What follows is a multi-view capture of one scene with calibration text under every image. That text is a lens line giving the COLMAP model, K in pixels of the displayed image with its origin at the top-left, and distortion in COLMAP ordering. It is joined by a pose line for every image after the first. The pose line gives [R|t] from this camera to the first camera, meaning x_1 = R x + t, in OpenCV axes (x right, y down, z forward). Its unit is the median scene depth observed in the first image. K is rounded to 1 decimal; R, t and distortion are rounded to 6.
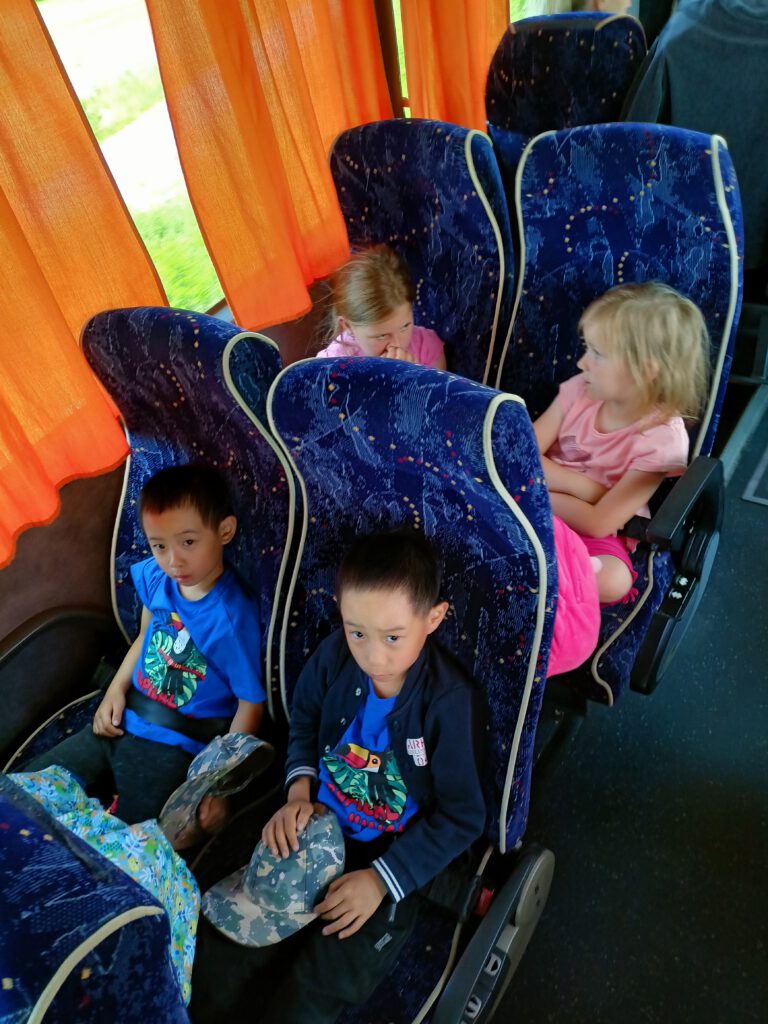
lens RADIAL K [[826.0, 0, 384.0], [0, 826.0, 512.0], [0, 0, 1]] dist [0.039950, -0.007768]
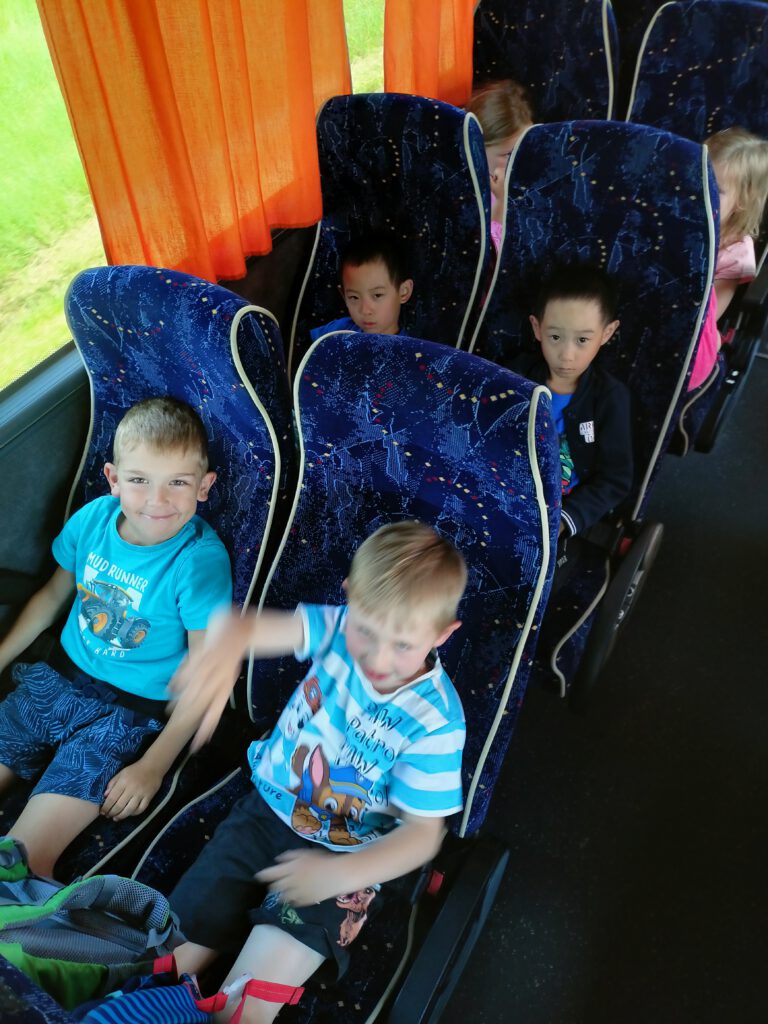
lens RADIAL K [[825.2, 0, 384.0], [0, 825.2, 512.0], [0, 0, 1]] dist [0.088913, -0.077101]
pose [[0.989462, 0.053958, 0.134367, -0.409469], [-0.057898, 0.997994, 0.025590, 0.349484], [-0.132716, -0.033100, 0.990601, -0.278753]]
